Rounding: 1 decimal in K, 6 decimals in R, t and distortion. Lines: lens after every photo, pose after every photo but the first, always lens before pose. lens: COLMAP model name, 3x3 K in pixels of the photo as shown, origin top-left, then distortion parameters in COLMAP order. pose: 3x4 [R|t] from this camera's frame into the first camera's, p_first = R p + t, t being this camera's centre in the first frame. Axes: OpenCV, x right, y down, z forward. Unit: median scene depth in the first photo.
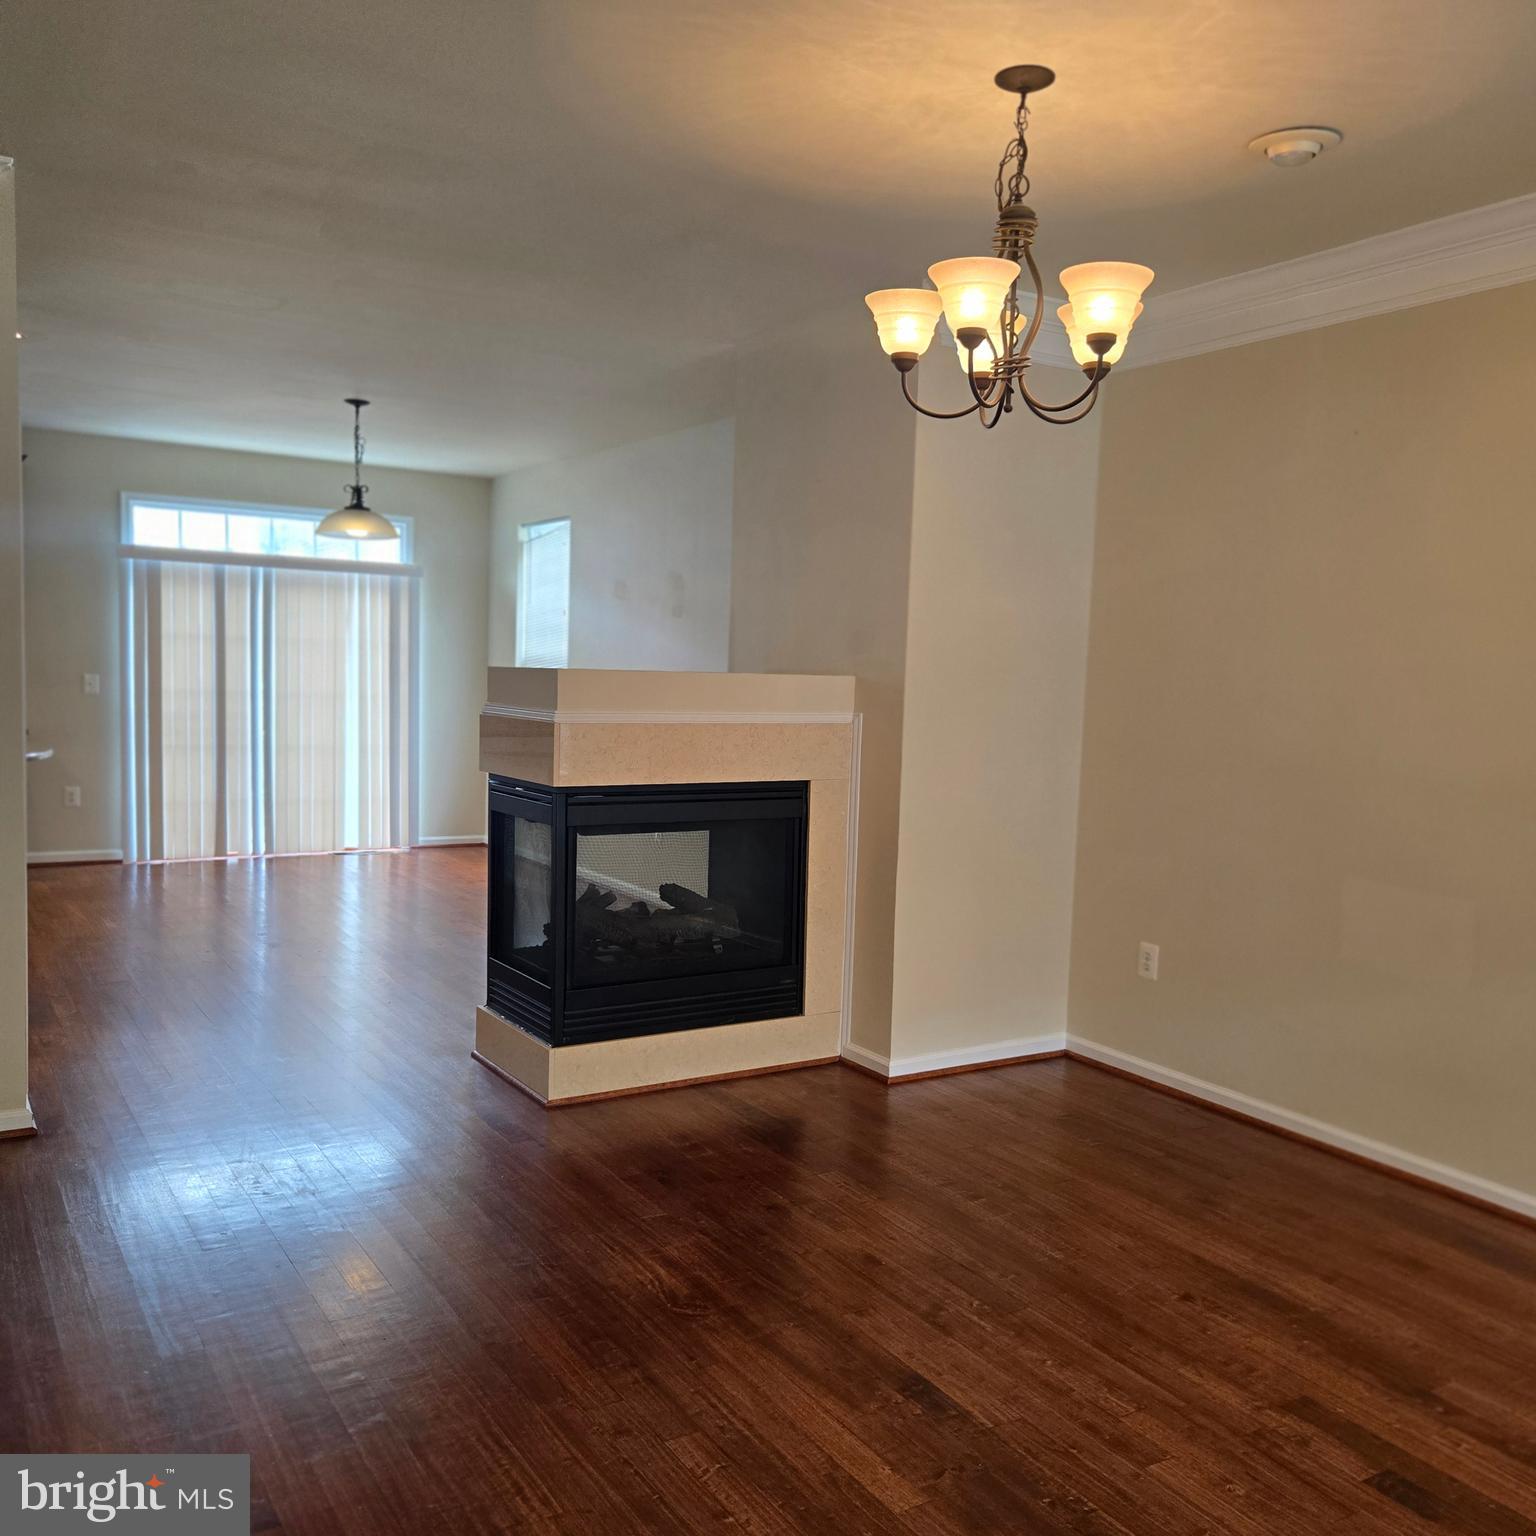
lens RADIAL K [[1353.0, 0, 748.3], [0, 1353.0, 789.3], [0, 0, 1]] dist [0.069383, -0.058757]
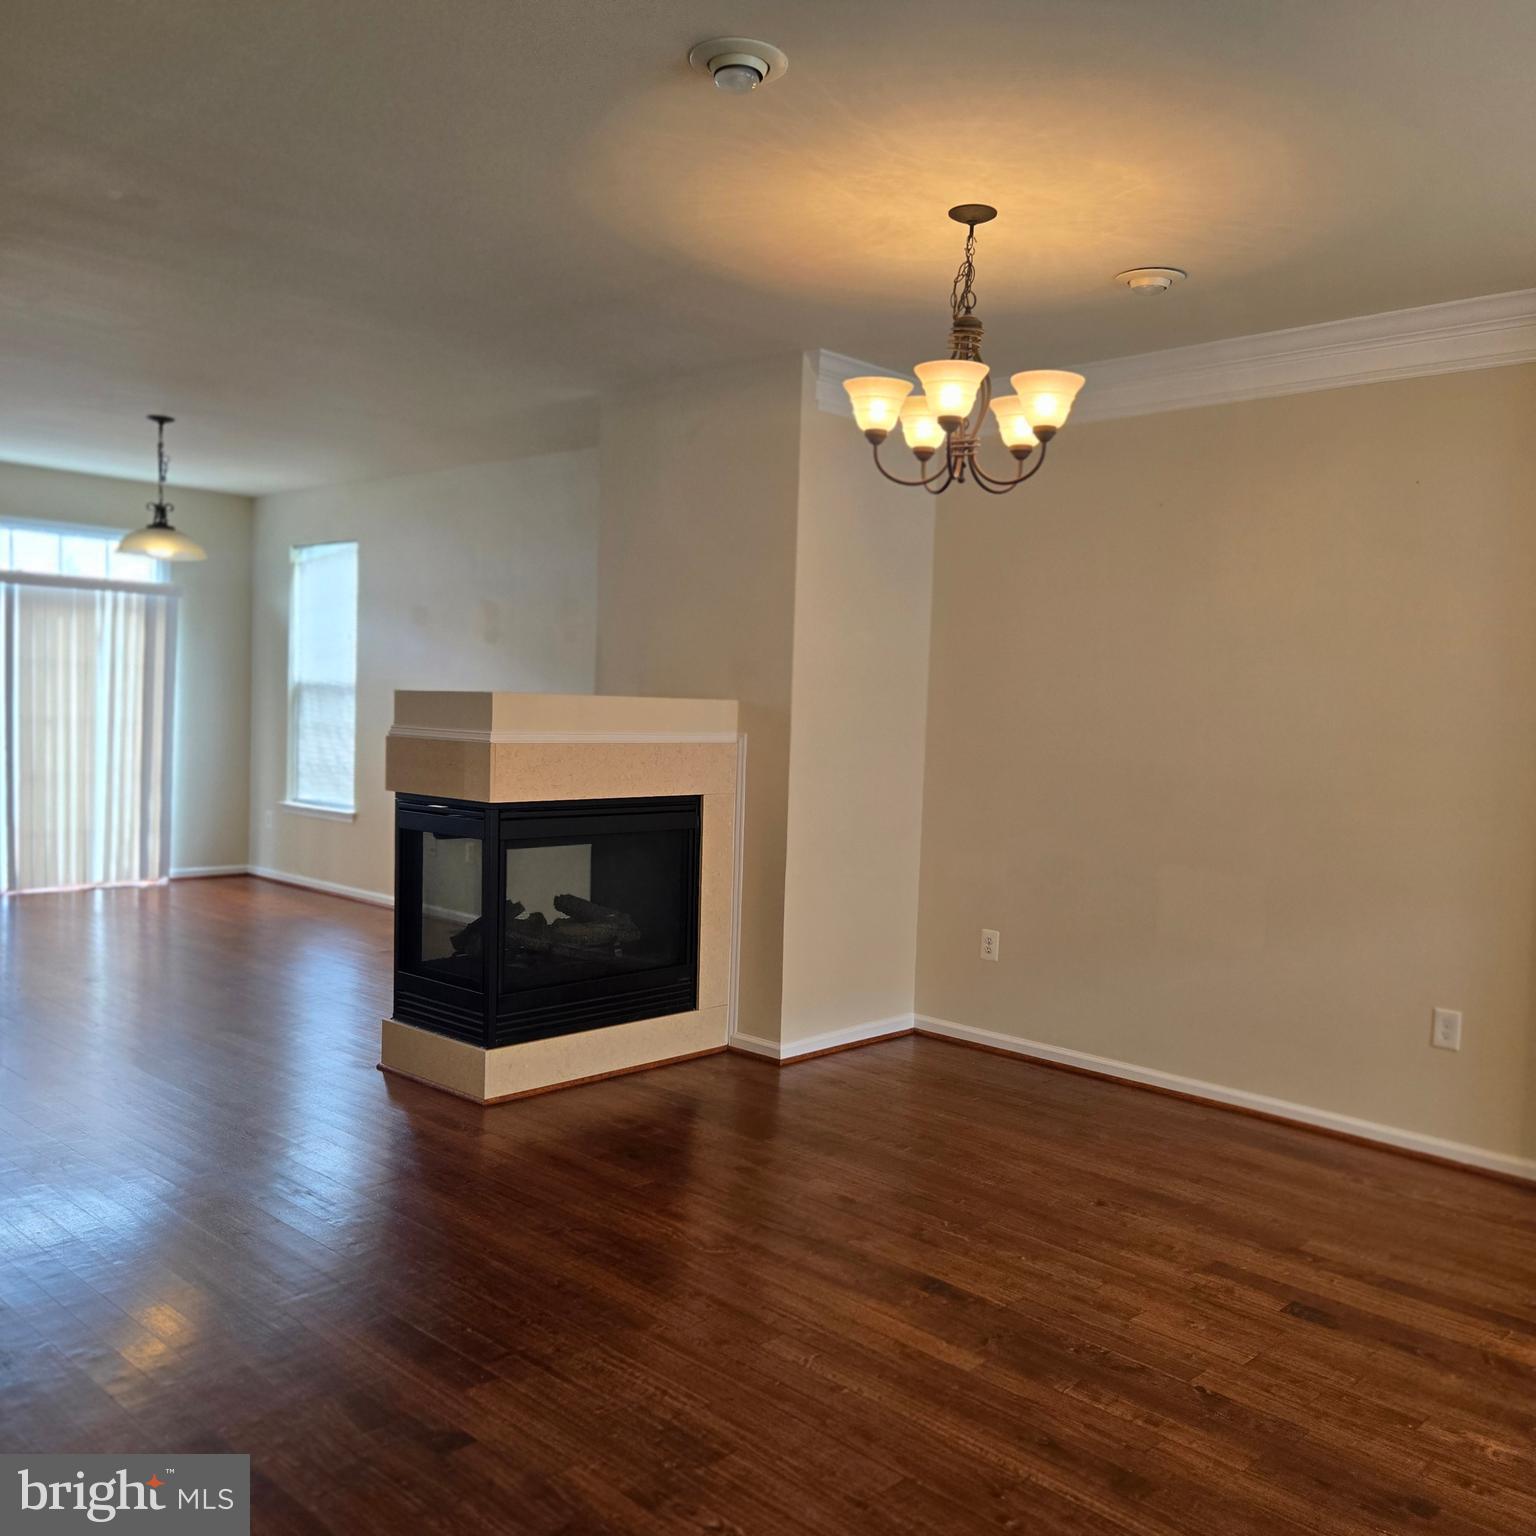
lens RADIAL K [[1352.0, 0, 773.3], [0, 1352.0, 791.9], [0, 0, 1]] dist [0.077510, -0.070943]
pose [[0.967476, -0.015421, 0.252491, -0.192529], [0.019844, 0.999691, -0.014979, 0.009501], [-0.252182, 0.019502, 0.967483, -0.086522]]
